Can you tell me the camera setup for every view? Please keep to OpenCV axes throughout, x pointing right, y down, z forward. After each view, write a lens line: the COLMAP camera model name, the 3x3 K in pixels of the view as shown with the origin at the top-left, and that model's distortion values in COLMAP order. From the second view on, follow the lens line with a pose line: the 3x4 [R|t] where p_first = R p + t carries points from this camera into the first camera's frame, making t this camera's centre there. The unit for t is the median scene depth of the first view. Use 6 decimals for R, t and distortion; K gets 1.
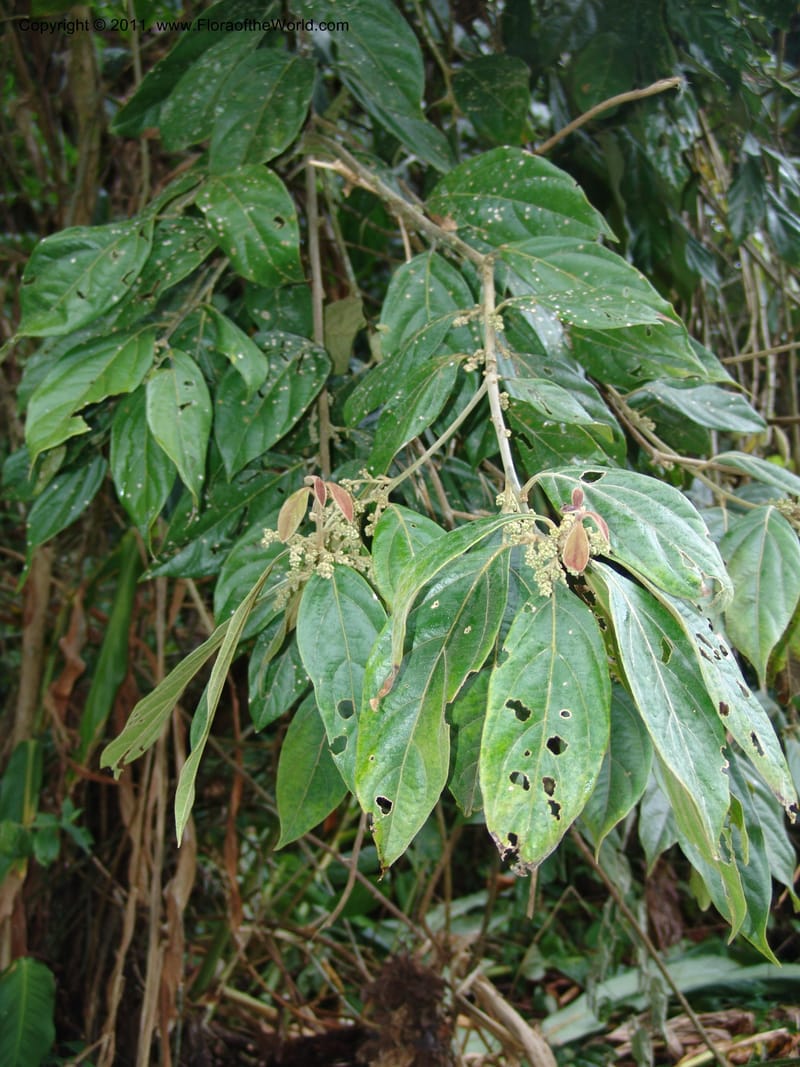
lens RADIAL K [[1298.3, 0, 399.6], [0, 1298.3, 533.3], [0, 0, 1]] dist [0.018547, 0.000000]
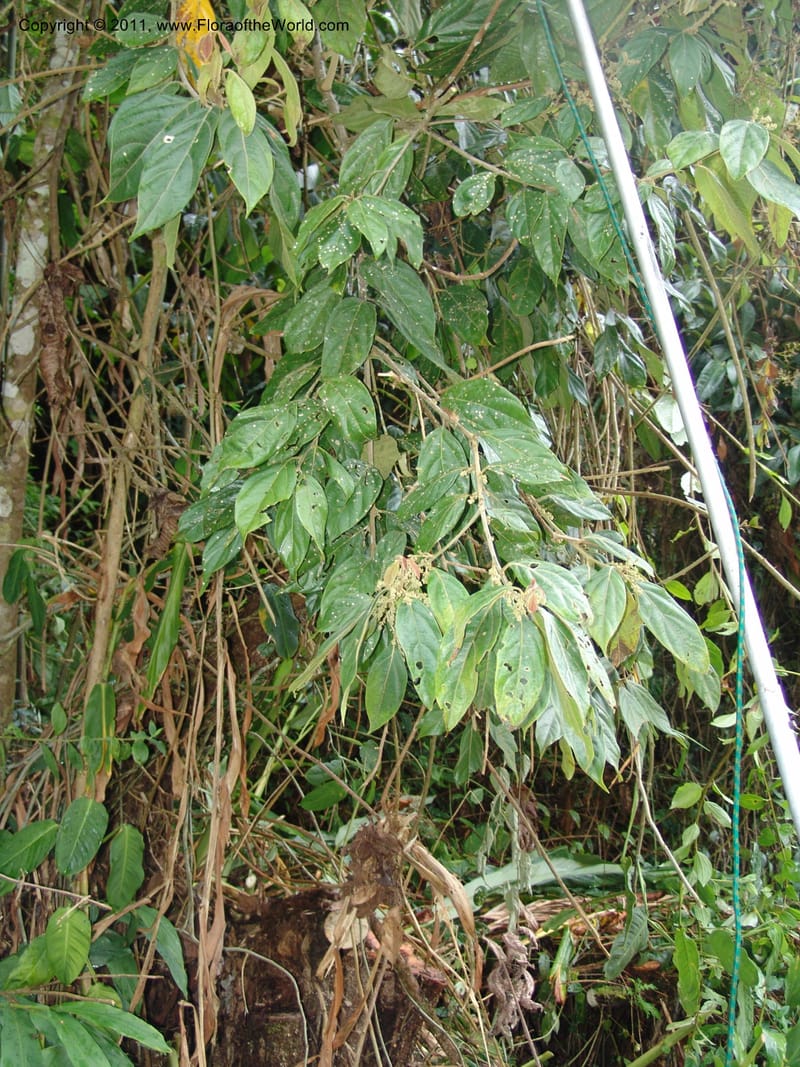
lens RADIAL K [[1298.3, 0, 400.2], [0, 1298.3, 533.8], [0, 0, 1]] dist [0.018547, 0.000000]
pose [[0.993600, 0.025349, 0.110071, -0.266082], [-0.028915, 0.999103, 0.030926, -0.128448], [-0.109188, -0.033911, 0.993443, -0.974622]]
